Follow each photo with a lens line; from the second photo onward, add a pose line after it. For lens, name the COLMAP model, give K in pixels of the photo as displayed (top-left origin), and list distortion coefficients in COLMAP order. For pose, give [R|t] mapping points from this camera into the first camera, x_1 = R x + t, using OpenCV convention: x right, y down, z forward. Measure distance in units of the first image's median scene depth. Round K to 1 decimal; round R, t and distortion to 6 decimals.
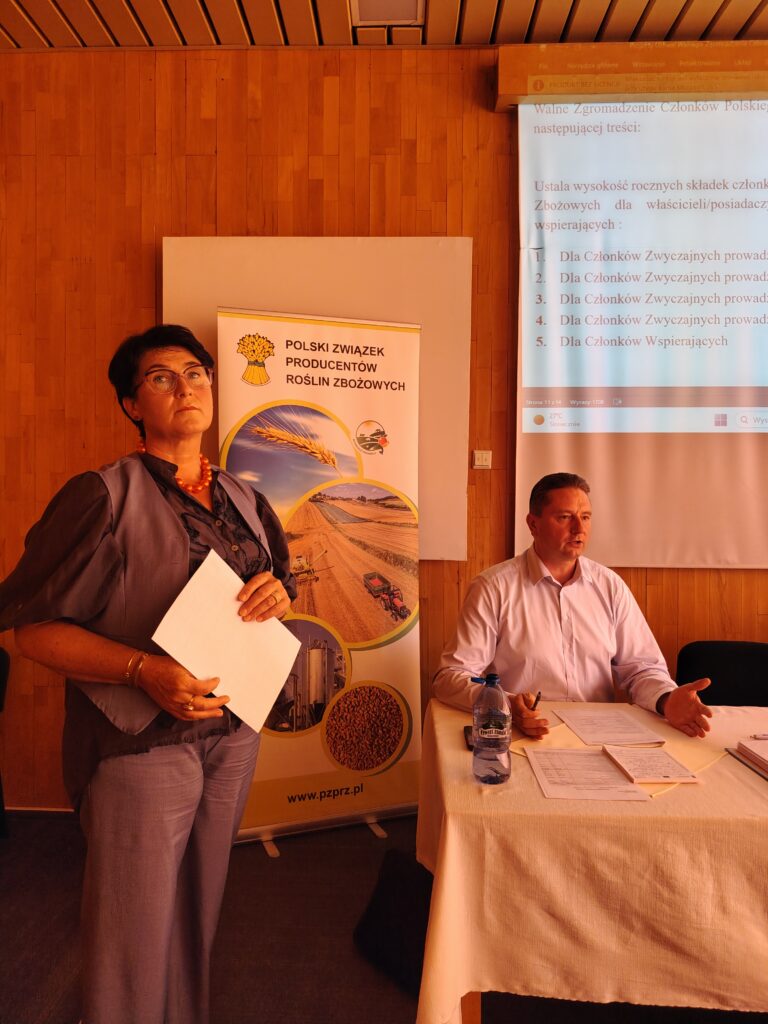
lens RADIAL K [[696.9, 0, 384.0], [0, 696.9, 512.0], [0, 0, 1]] dist [0.097932, -0.139239]
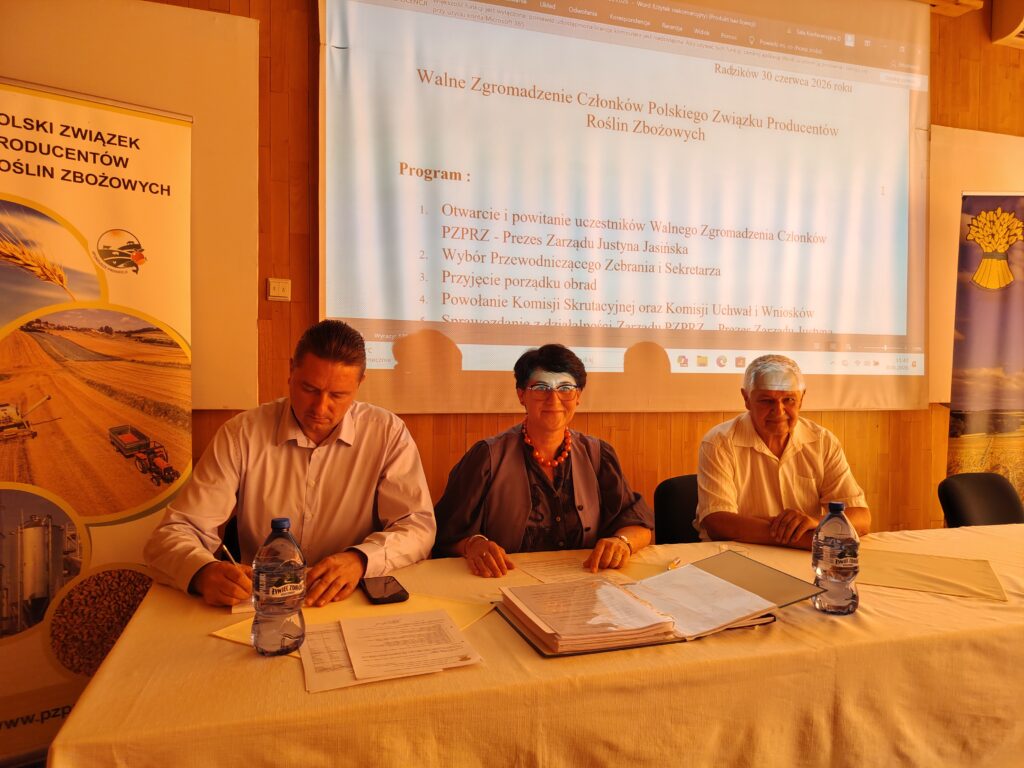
lens RADIAL K [[712.3, 0, 514.1], [0, 712.3, 393.2], [0, 0, 1]] dist [0.004737, -0.000794]
pose [[0.946459, -0.003076, 0.322809, 0.140391], [-0.002314, 0.999864, 0.016312, 0.036927], [-0.322815, -0.016185, 0.946324, 0.106077]]
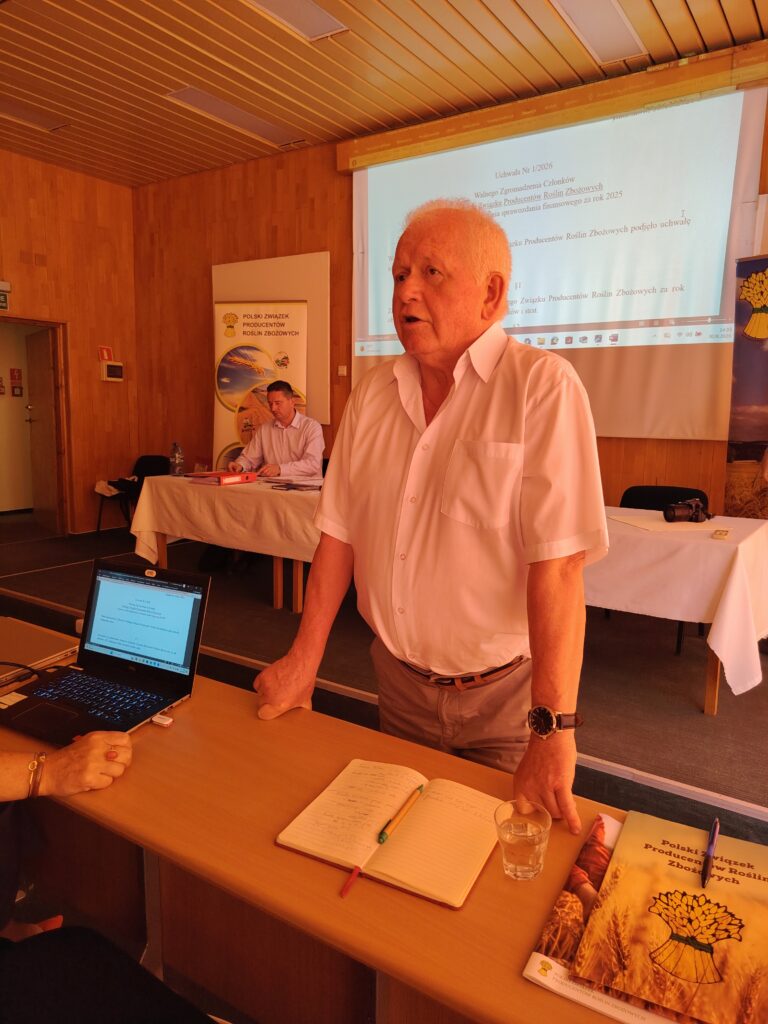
lens RADIAL K [[712.0, 0, 408.3], [0, 712.0, 528.9], [0, 0, 1]] dist [0.002534, 0.000582]
pose [[0.851723, 0.099110, -0.514533, 1.405688], [-0.027059, 0.988958, 0.145703, 0.065150], [0.523293, -0.110176, 0.845001, -0.600664]]
